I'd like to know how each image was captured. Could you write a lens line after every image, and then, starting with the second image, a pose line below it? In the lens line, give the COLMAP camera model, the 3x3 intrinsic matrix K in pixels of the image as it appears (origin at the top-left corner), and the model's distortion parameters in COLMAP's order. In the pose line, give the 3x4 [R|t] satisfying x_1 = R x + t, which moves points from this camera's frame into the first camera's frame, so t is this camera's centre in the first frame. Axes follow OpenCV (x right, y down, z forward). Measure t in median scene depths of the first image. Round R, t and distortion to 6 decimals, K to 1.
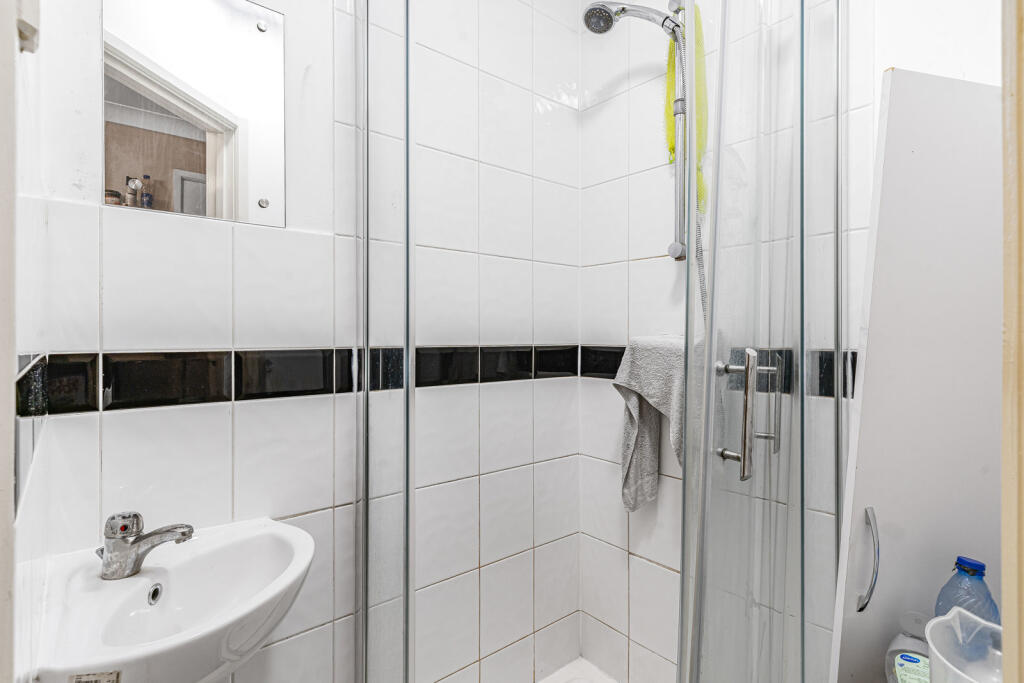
lens RADIAL K [[516.5, 0, 513.7], [0, 516.5, 333.3], [0, 0, 1]] dist [-0.002253, -0.000349]
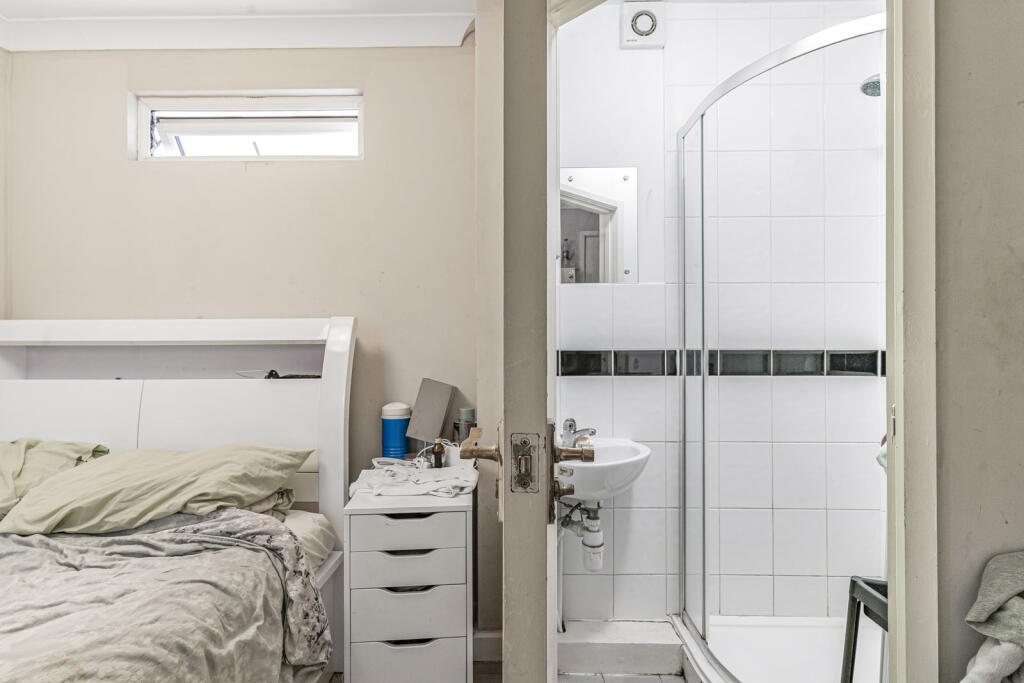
lens RADIAL K [[494.5, 0, 511.1], [0, 494.5, 335.4], [0, 0, 1]] dist [-0.000550, 0.000088]
pose [[0.756247, -0.005335, -0.654265, 0.337859], [0.004206, 0.999986, -0.003293, -0.015299], [0.654273, -0.000262, 0.756259, -0.577863]]
